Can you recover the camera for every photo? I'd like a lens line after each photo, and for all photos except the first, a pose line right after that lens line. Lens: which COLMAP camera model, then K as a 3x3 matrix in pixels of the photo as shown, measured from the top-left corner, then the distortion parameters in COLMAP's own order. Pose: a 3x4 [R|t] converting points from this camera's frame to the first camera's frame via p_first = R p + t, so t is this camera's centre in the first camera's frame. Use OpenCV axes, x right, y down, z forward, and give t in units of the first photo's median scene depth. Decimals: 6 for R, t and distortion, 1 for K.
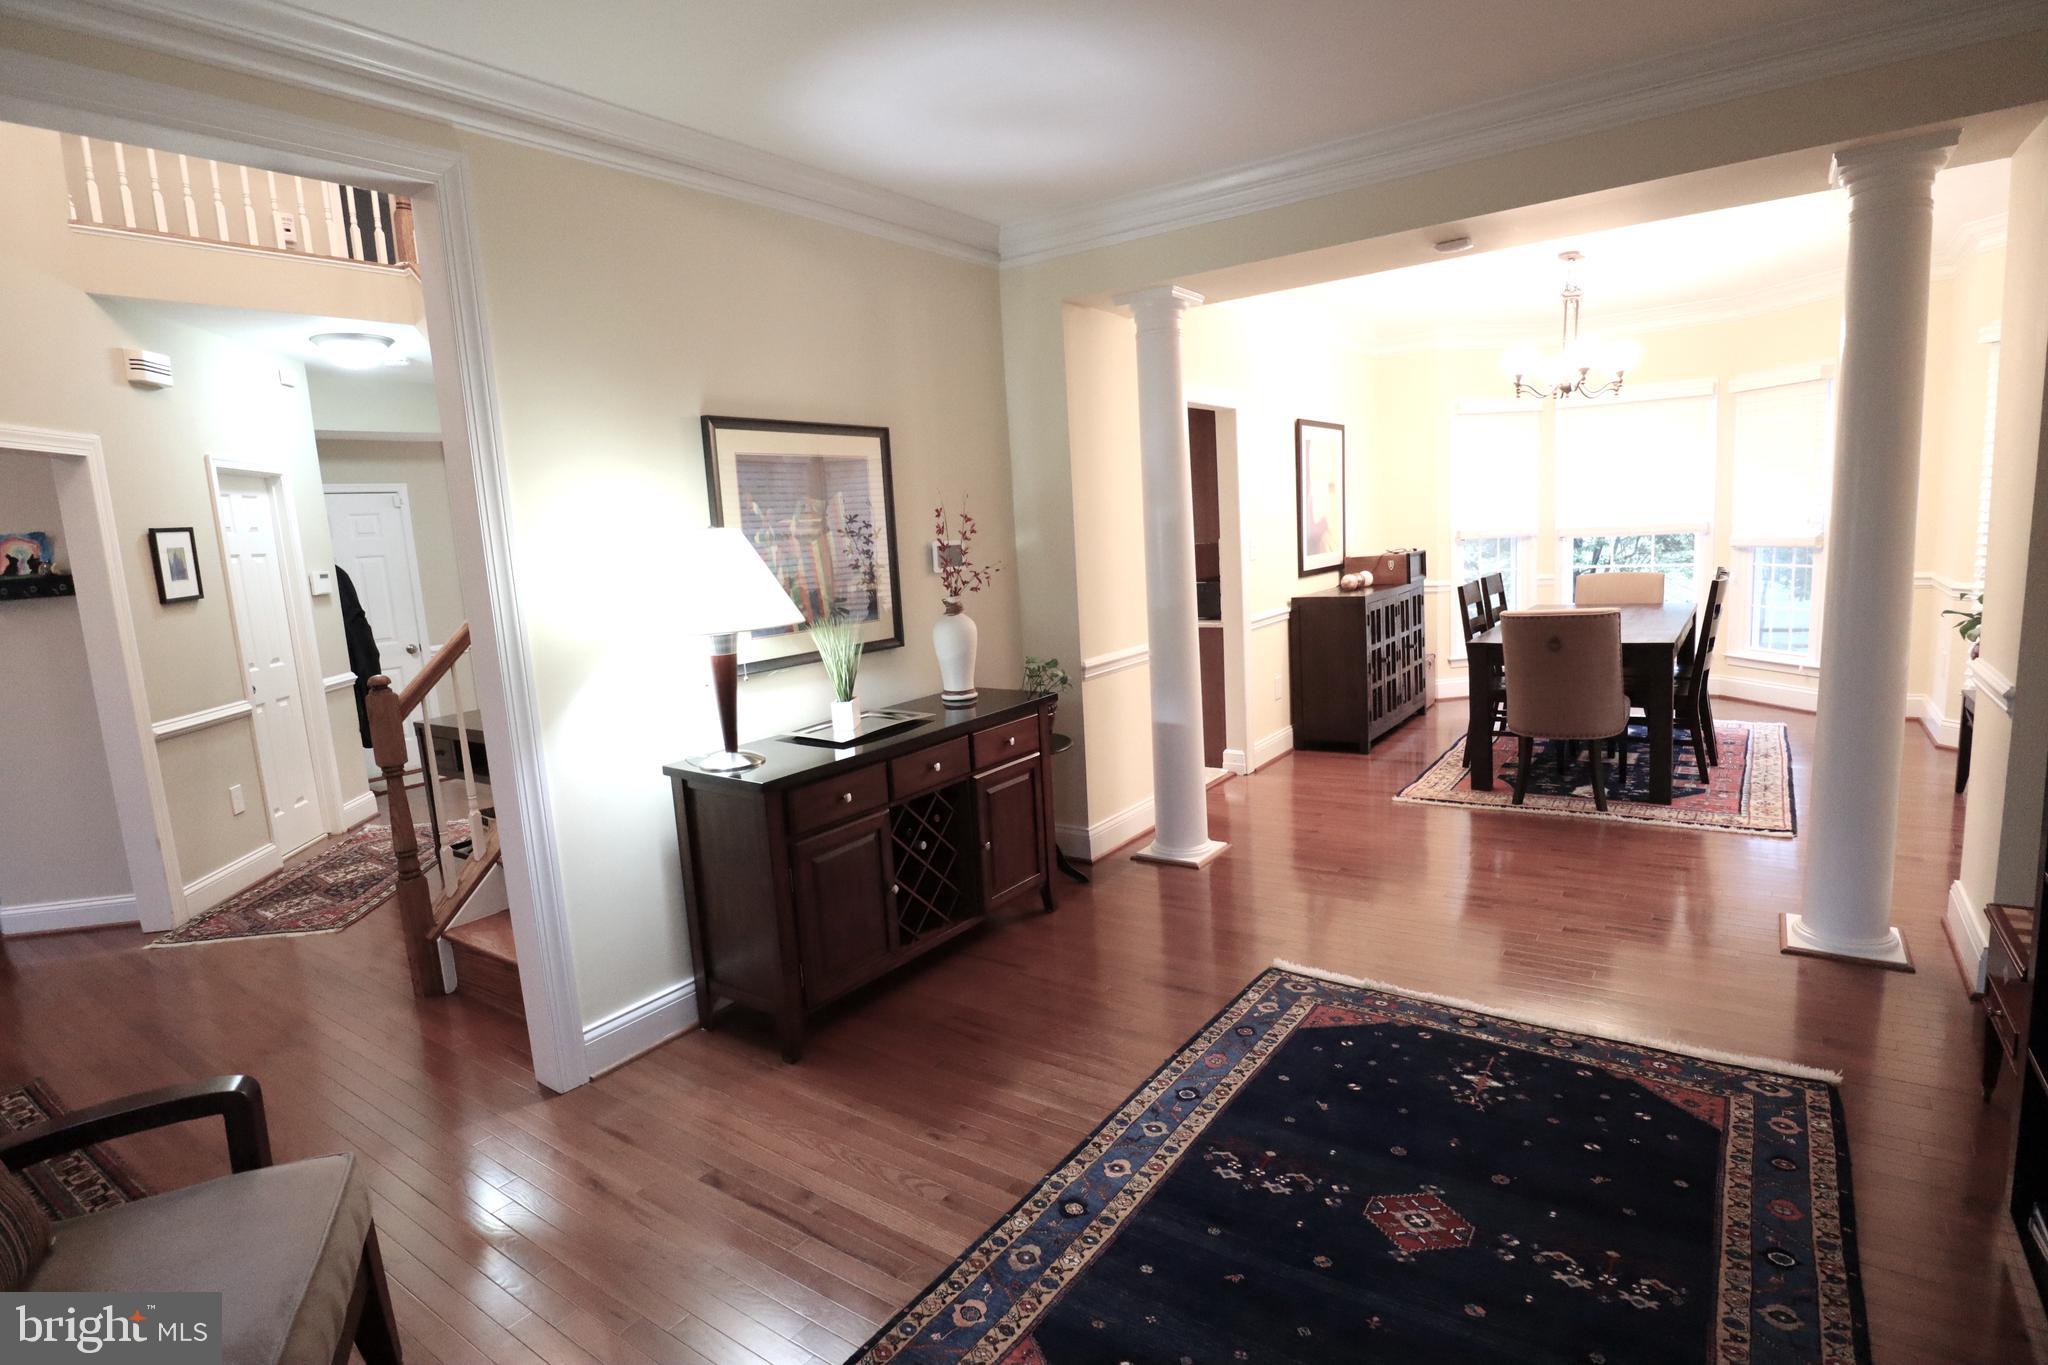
lens RADIAL K [[1025.6, 0, 1044.5], [0, 1025.6, 680.1], [0, 0, 1]] dist [-0.026714, 0.000304]
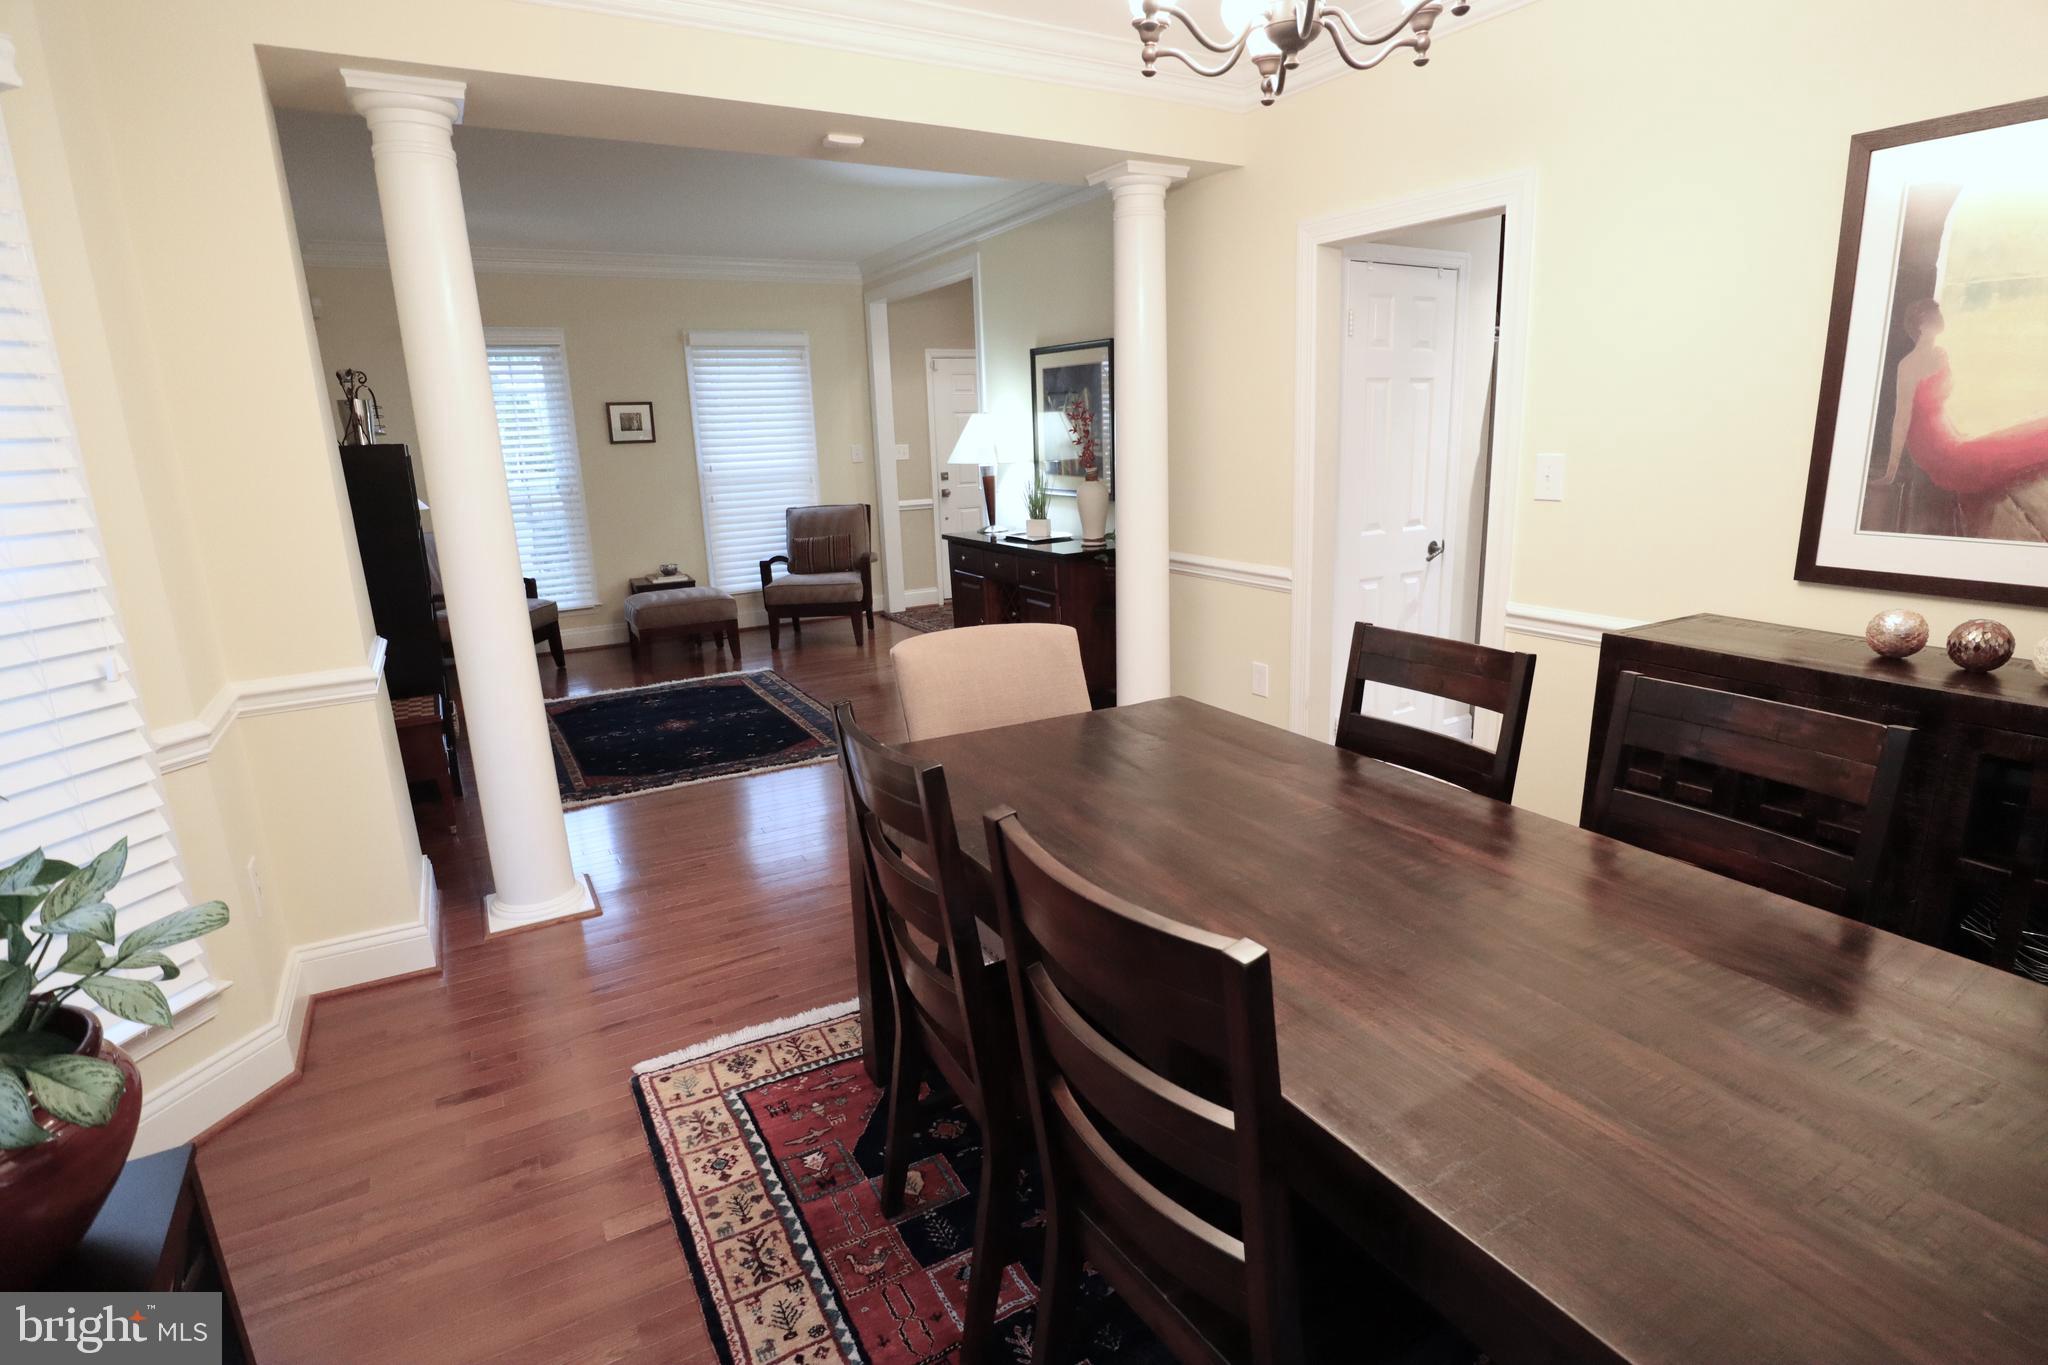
lens RADIAL K [[1025.6, 0, 1044.5], [0, 1025.6, 680.1], [0, 0, 1]] dist [-0.026714, 0.000304]
pose [[-0.414761, 0.293536, -0.861284, 1.352497], [-0.081125, 0.930840, 0.356308, -0.342009], [0.906307, 0.217655, -0.362263, 1.724459]]
